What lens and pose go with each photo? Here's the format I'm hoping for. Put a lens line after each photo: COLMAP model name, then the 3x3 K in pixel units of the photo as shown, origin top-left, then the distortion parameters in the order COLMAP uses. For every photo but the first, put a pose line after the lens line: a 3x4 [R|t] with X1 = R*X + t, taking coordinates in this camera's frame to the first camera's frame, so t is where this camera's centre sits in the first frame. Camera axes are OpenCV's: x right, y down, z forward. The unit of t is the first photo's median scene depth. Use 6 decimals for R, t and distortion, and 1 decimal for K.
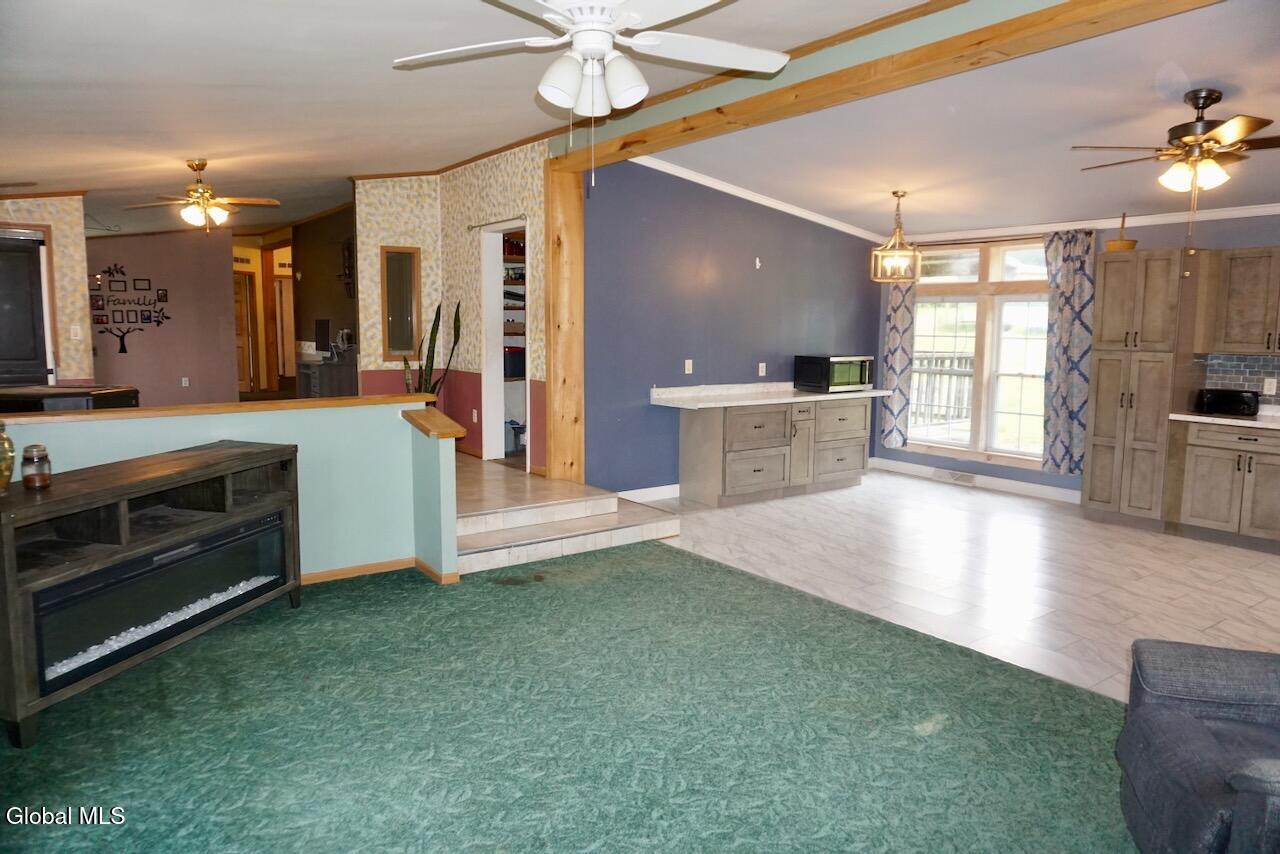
lens RADIAL K [[855.3, 0, 635.5], [0, 855.3, 422.9], [0, 0, 1]] dist [-0.049017, 0.036561]
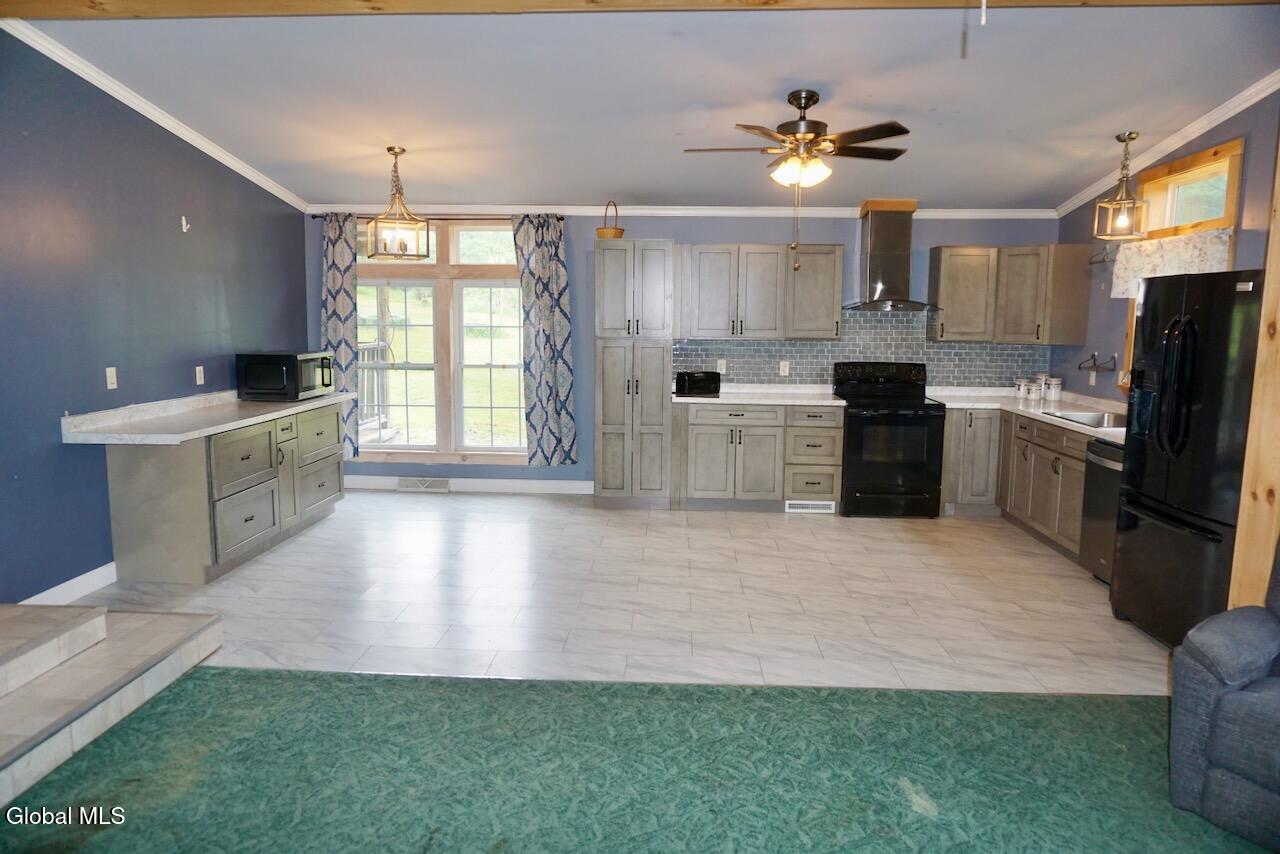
lens RADIAL K [[855.3, 0, 638.1], [0, 855.3, 424.9], [0, 0, 1]] dist [-0.049017, 0.036561]
pose [[0.621509, -0.099905, 0.777011, -0.194941], [0.084306, 0.994605, 0.060449, -0.037552], [-0.778858, 0.027937, 0.626578, 0.307129]]
